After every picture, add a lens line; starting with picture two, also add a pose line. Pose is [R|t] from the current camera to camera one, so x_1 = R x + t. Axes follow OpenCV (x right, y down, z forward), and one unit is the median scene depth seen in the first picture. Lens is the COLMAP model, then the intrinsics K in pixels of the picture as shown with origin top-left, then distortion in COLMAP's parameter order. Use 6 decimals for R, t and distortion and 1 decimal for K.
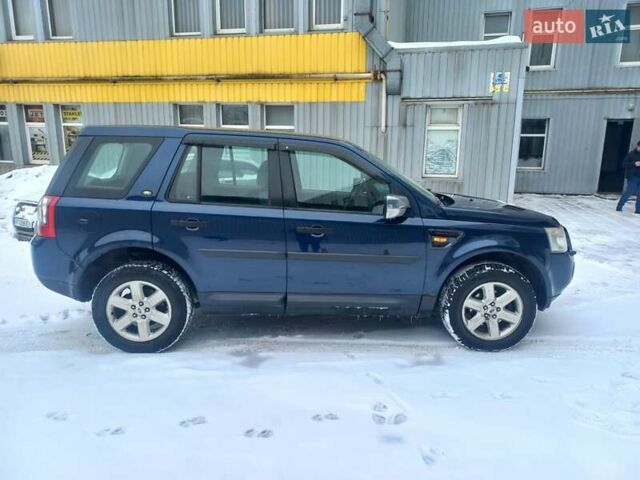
lens RADIAL K [[431.8, 0, 320.0], [0, 431.8, 240.0], [0, 0, 1]] dist [0.005842, -0.001264]
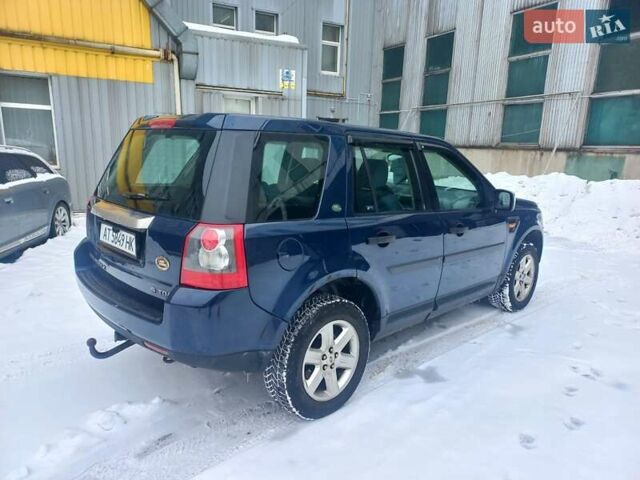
lens RADIAL K [[449.2, 0, 320.0], [0, 449.2, 240.0], [0, 0, 1]] dist [0.009699, 0.000247]
pose [[0.751873, -0.122146, 0.647894, -0.270059], [0.112654, 0.992038, 0.056293, -0.026480], [-0.649612, 0.030662, 0.759647, 0.119668]]
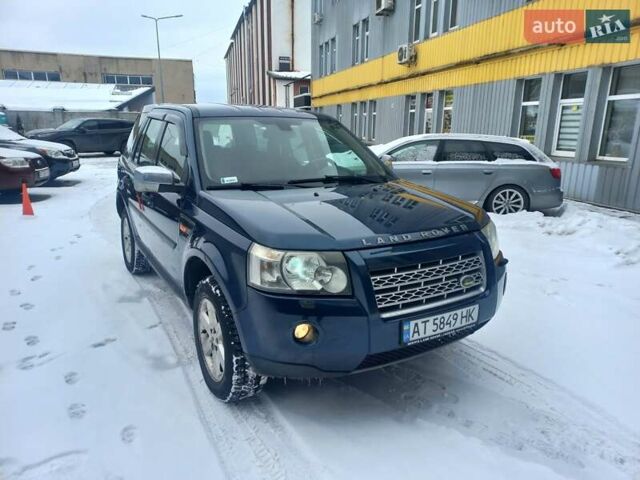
lens RADIAL K [[431.8, 0, 320.0], [0, 431.8, 240.0], [0, 0, 1]] dist [0.005842, -0.001264]
pose [[0.512654, 0.204511, -0.833883, 0.320080], [-0.176263, 0.975600, 0.130904, -0.038991], [0.840308, 0.079874, 0.536193, 0.229722]]
